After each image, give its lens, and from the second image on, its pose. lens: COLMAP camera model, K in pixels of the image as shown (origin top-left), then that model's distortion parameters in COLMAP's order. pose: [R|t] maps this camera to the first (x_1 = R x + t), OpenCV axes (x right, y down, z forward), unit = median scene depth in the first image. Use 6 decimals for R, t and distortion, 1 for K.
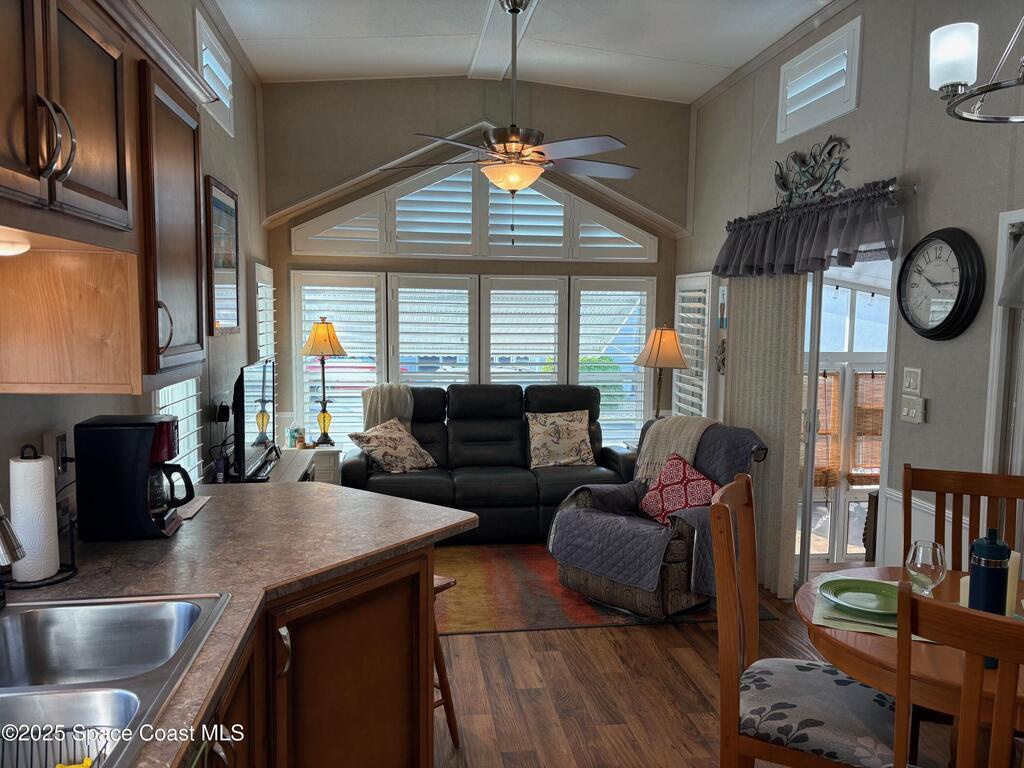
lens RADIAL K [[778.2, 0, 505.9], [0, 778.2, 382.4], [0, 0, 1]] dist [0.070752, -0.055120]
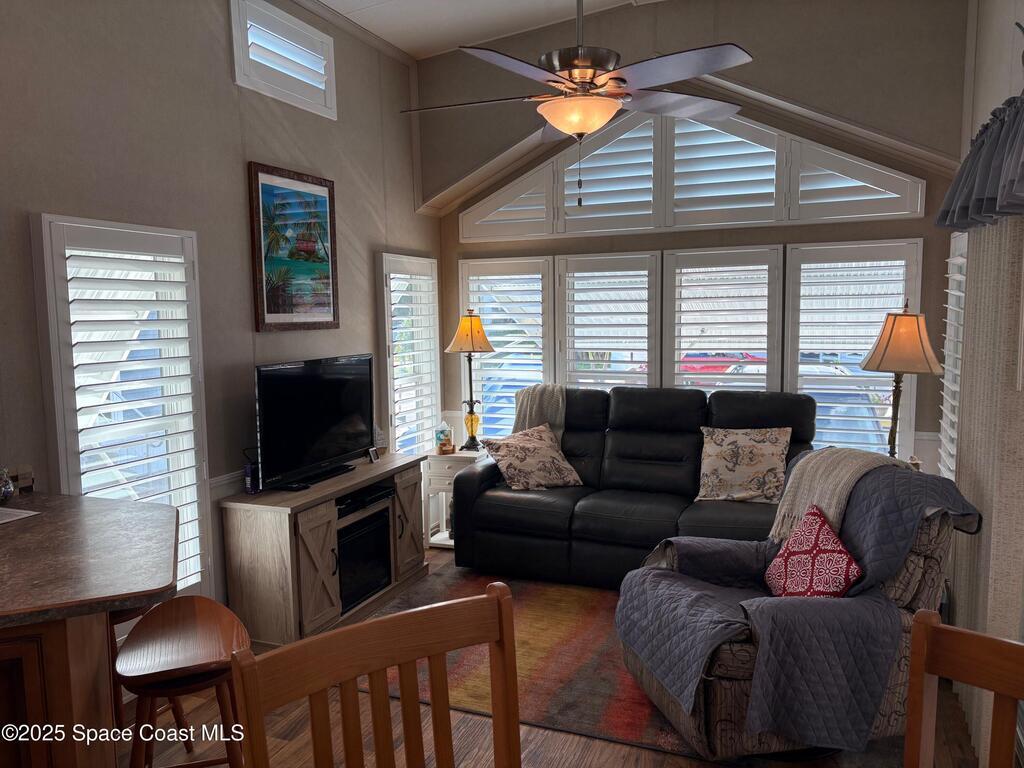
lens RADIAL K [[778.2, 0, 494.6], [0, 778.2, 384.8], [0, 0, 1]] dist [0.070752, -0.055120]
pose [[0.856048, 0.028112, -0.516131, 0.252825], [-0.021233, 0.999590, 0.019227, -0.013261], [0.516460, -0.005500, 0.856294, 0.233704]]
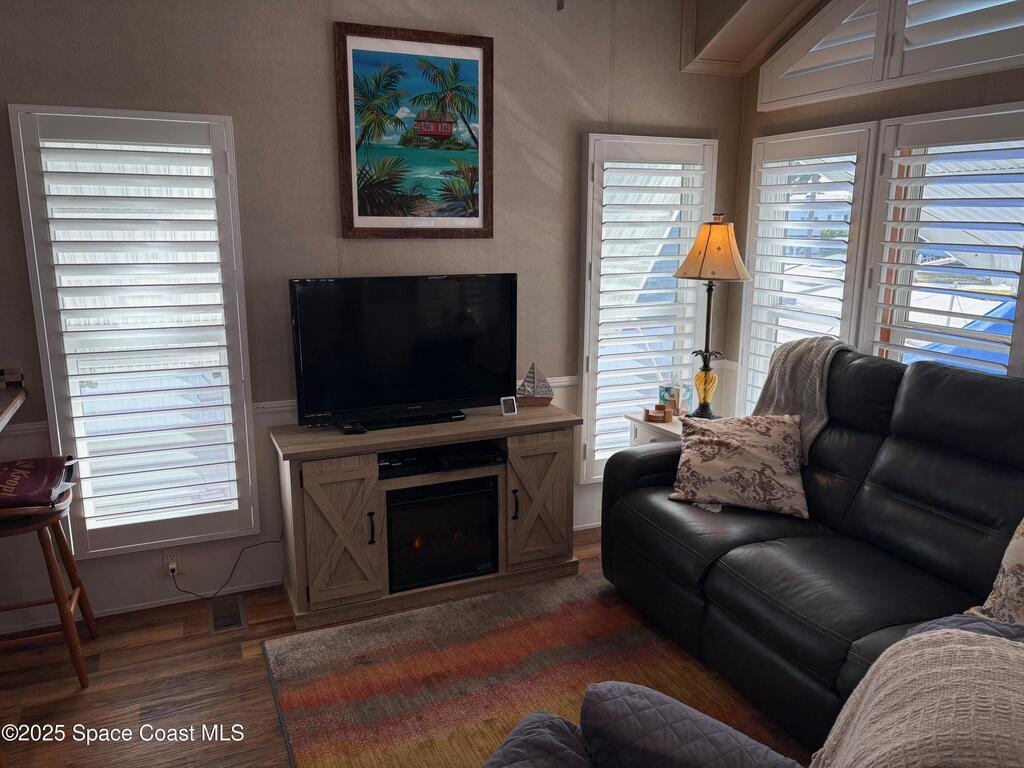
lens RADIAL K [[778.2, 0, 500.8], [0, 778.2, 384.4], [0, 0, 1]] dist [0.070752, -0.055120]
pose [[0.261556, 0.191193, -0.946062, 0.310814], [-0.080584, 0.981088, 0.175993, -0.046344], [0.961819, 0.030205, 0.272016, 0.662577]]
